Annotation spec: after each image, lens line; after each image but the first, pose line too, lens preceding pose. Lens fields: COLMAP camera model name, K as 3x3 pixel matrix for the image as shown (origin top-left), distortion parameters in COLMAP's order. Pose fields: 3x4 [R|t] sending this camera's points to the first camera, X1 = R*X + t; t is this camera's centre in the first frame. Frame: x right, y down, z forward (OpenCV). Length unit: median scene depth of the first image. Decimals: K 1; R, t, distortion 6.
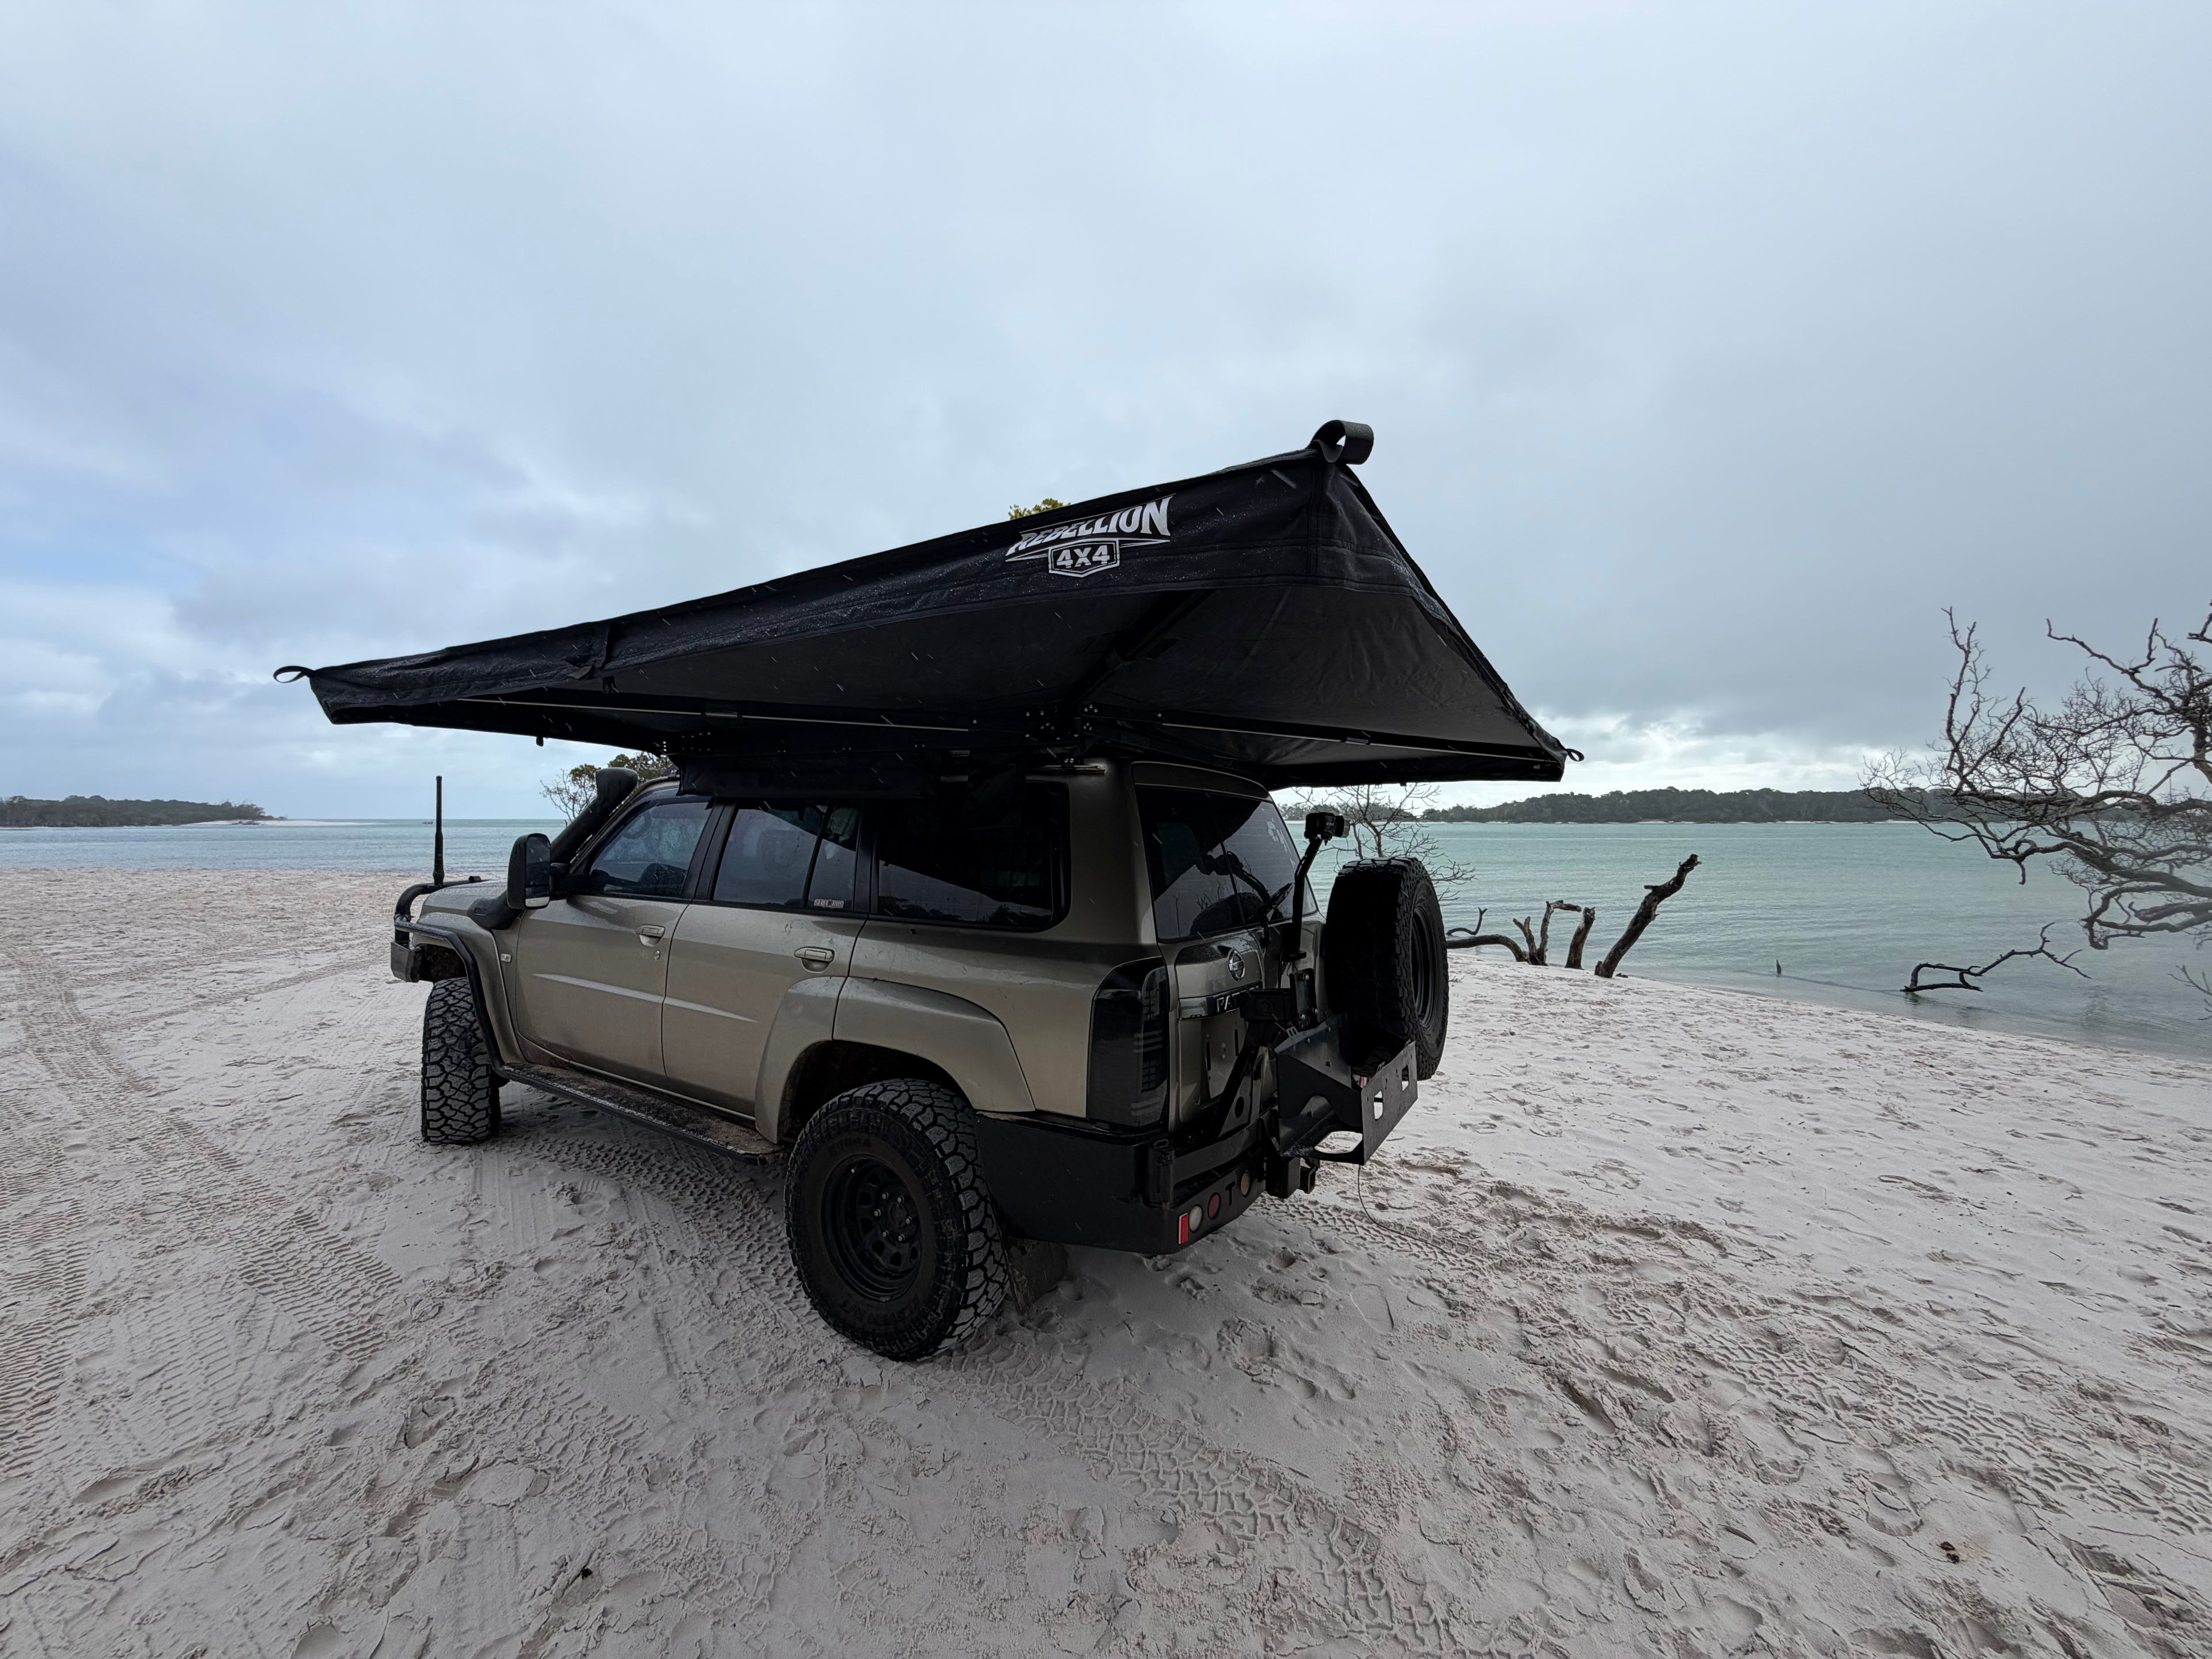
lens RADIAL K [[885.0, 0, 1106.0], [0, 885.0, 829.5], [0, 0, 1]] dist [-0.001093, 0.000223]
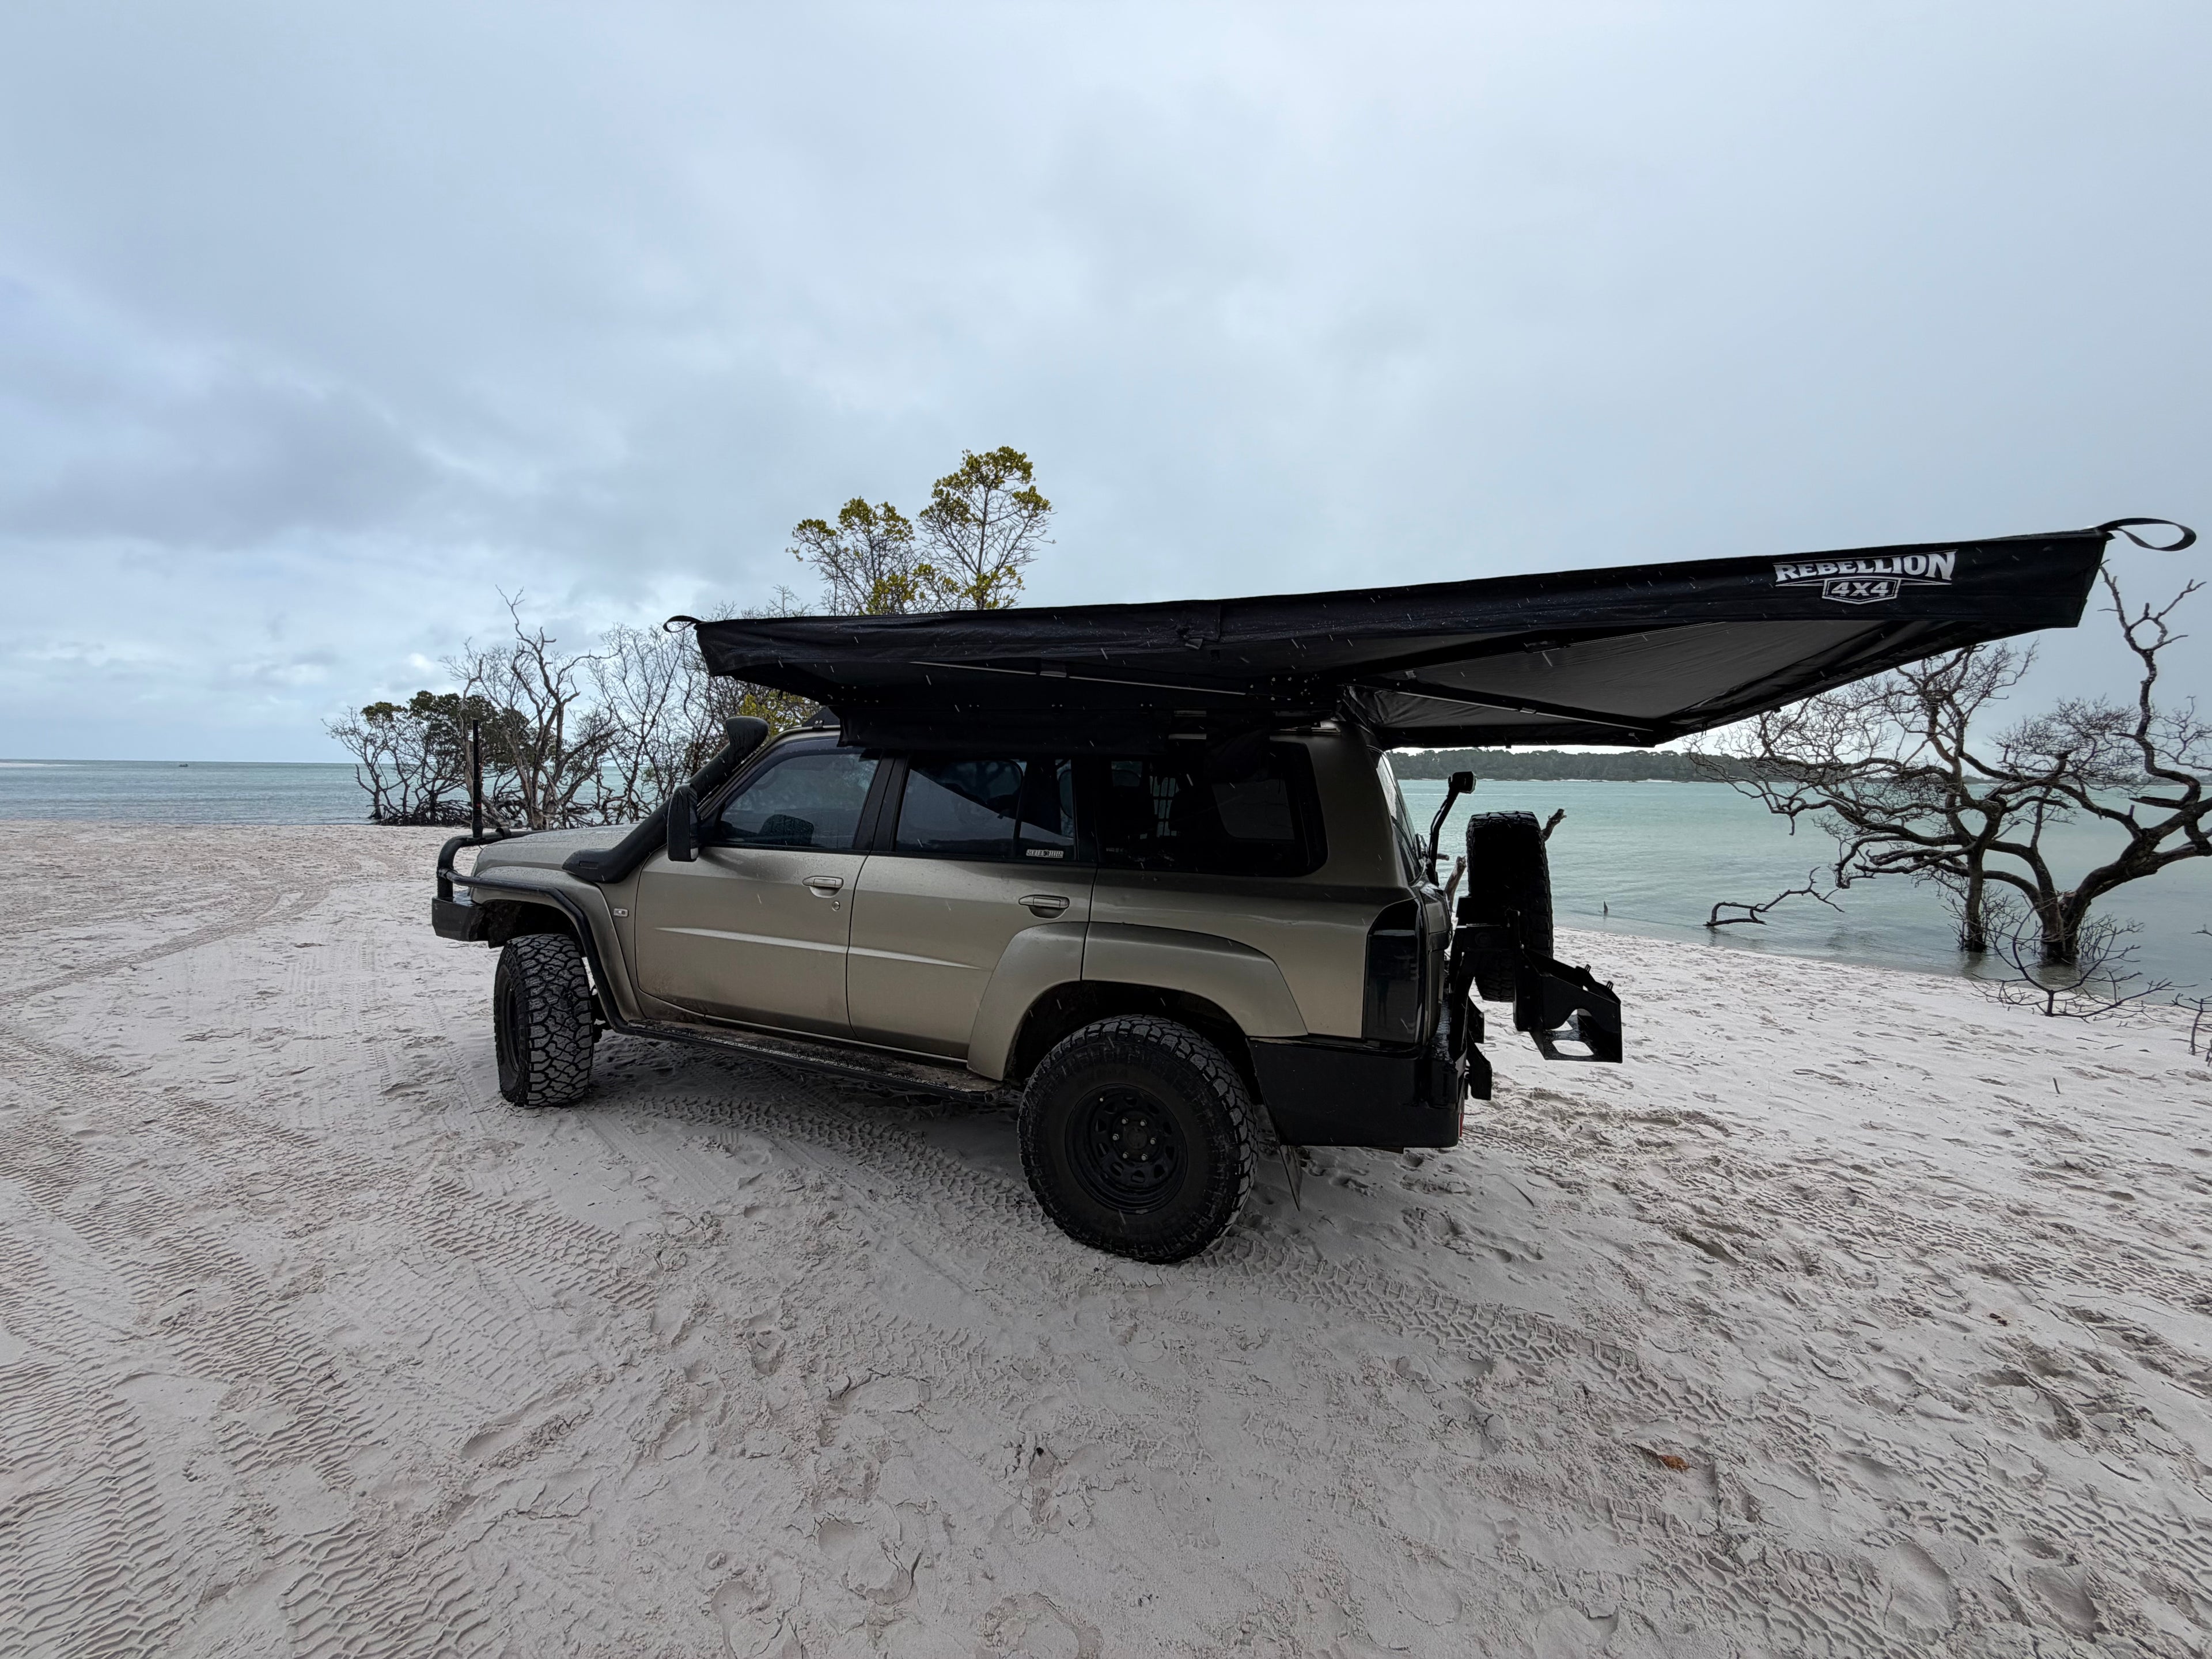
lens RADIAL K [[882.0, 0, 1108.1], [0, 882.0, 829.7], [0, 0, 1]] dist [-0.001557, 0.000294]
pose [[0.984479, -0.000070, 0.175502, -0.419167], [-0.009436, 0.998532, 0.053330, -0.001416], [-0.175248, -0.054159, 0.983034, -0.039573]]
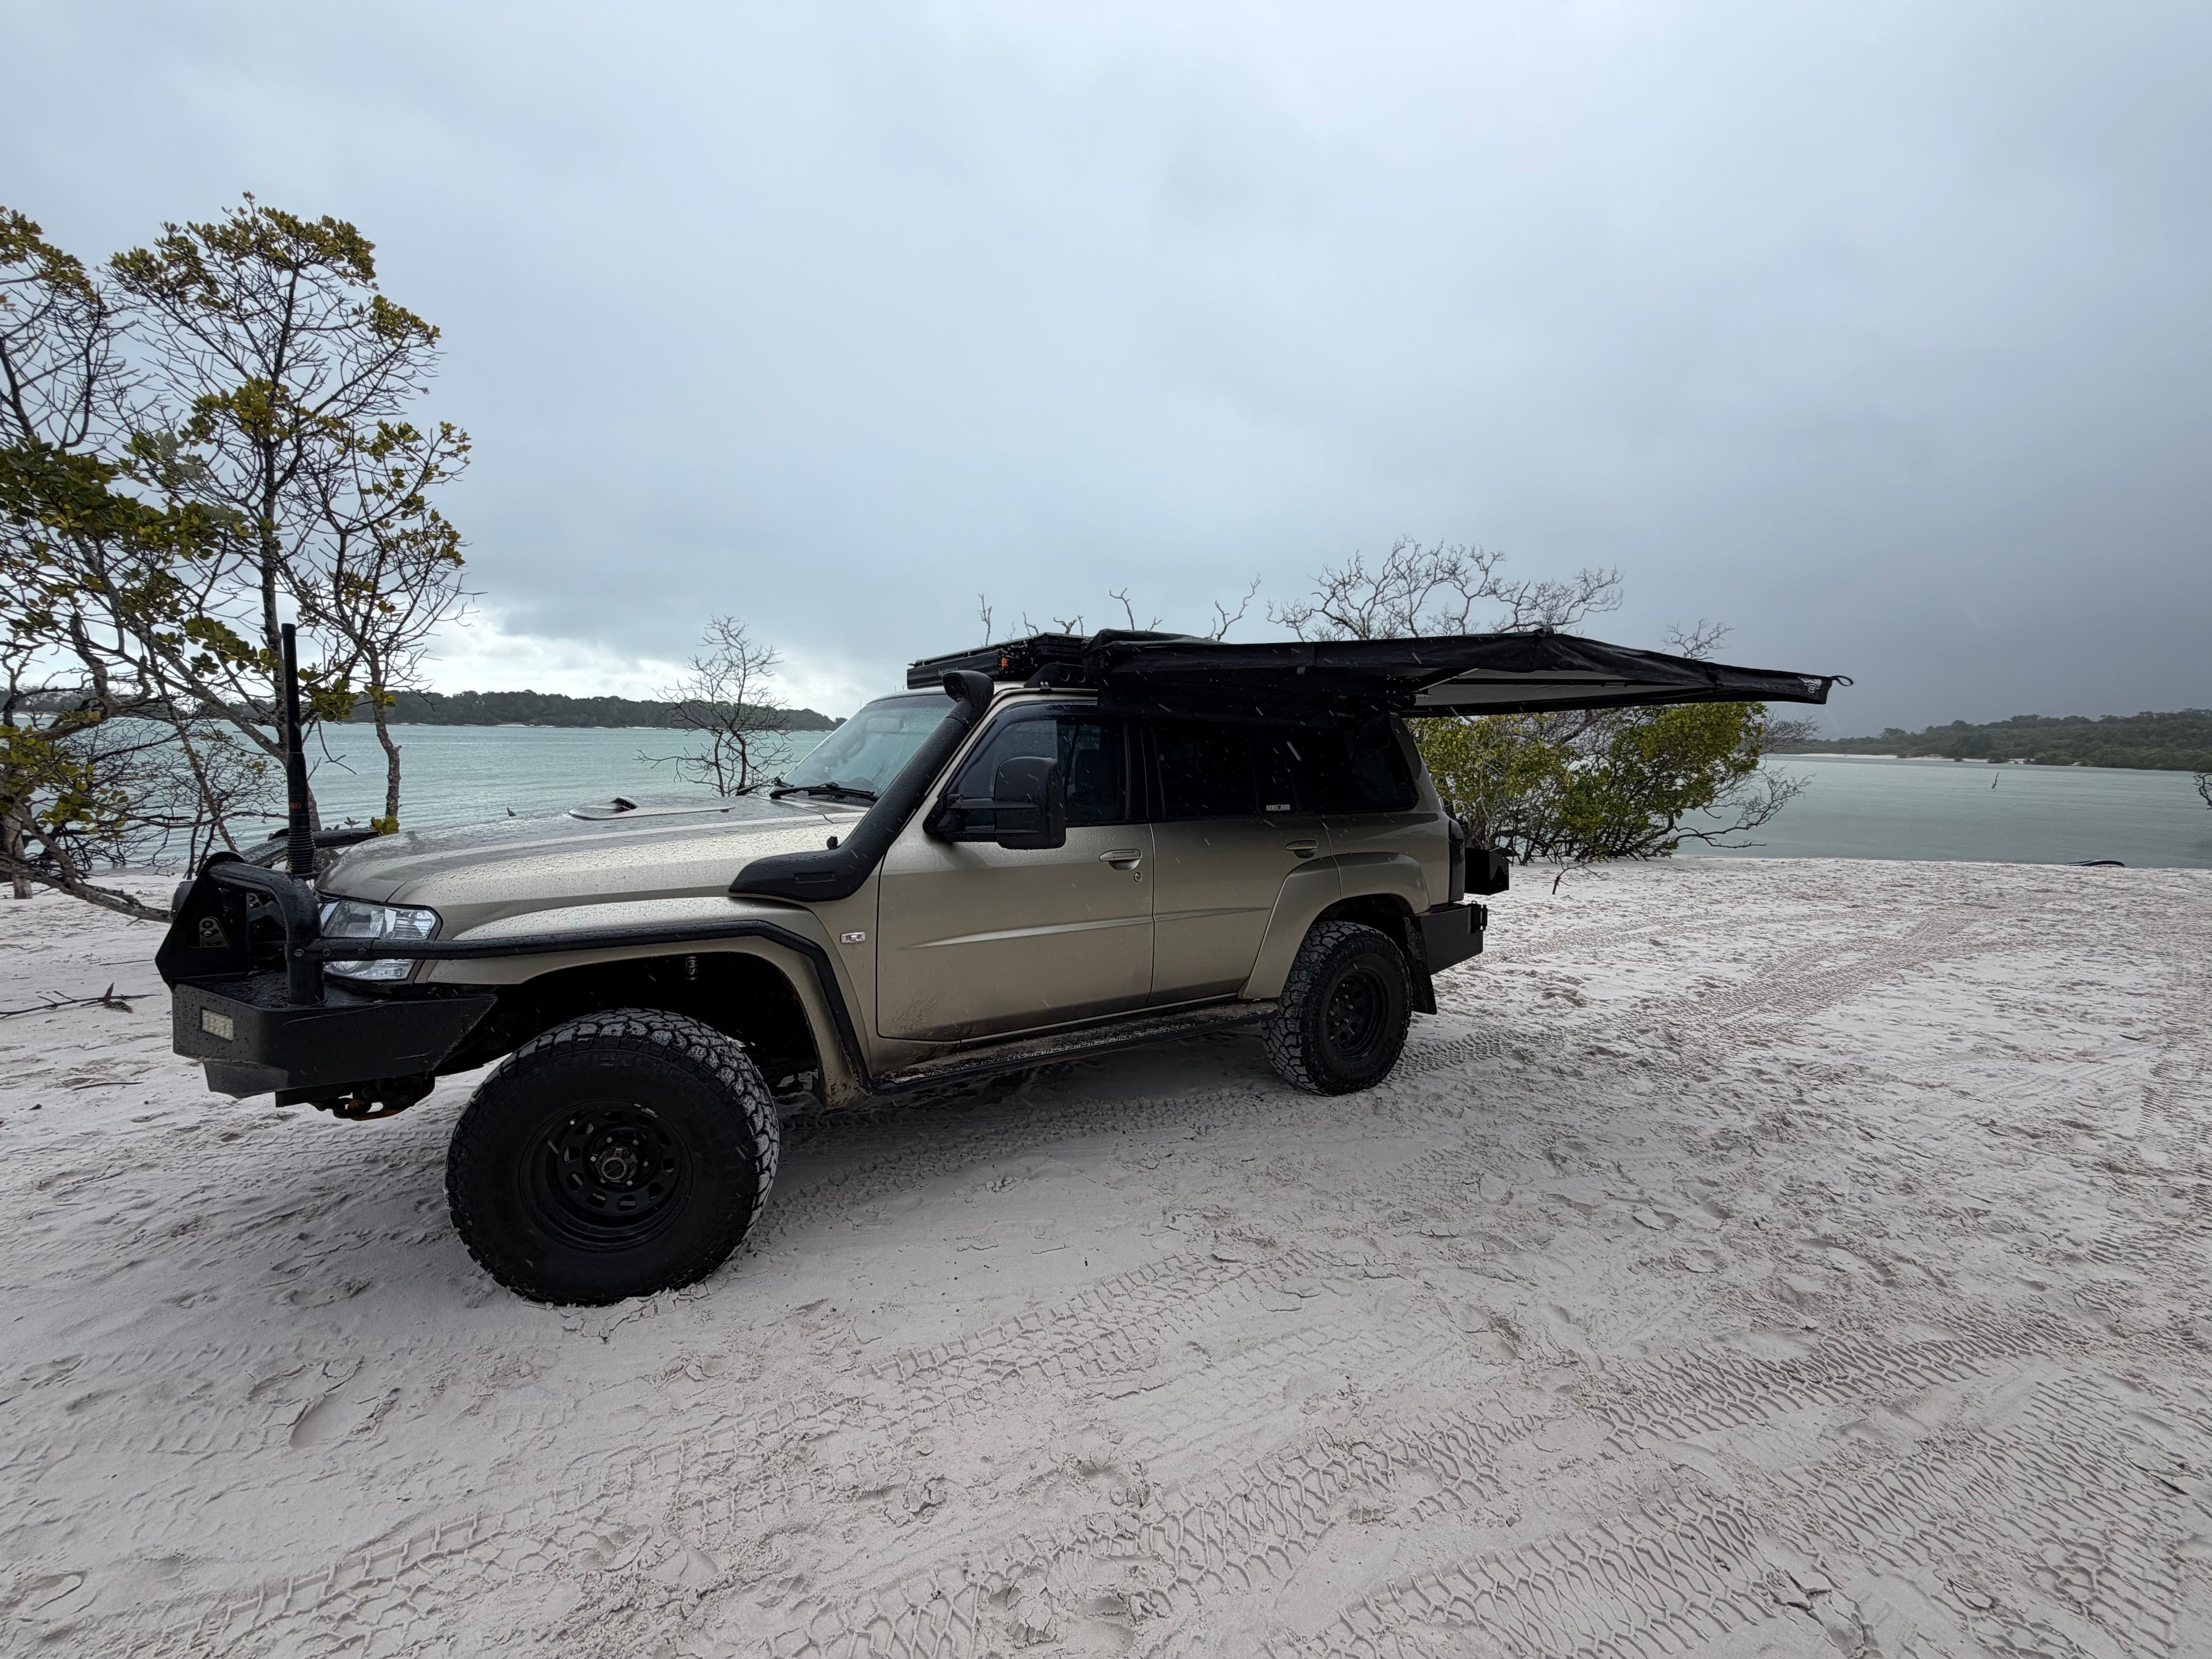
lens RADIAL K [[882.0, 0, 1108.1], [0, 882.0, 829.7], [0, 0, 1]] dist [-0.001557, 0.000294]
pose [[0.406761, -0.089010, 0.909188, -1.559666], [-0.010437, 0.994724, 0.102054, -0.013015], [-0.913475, -0.051001, 0.403686, 0.699056]]
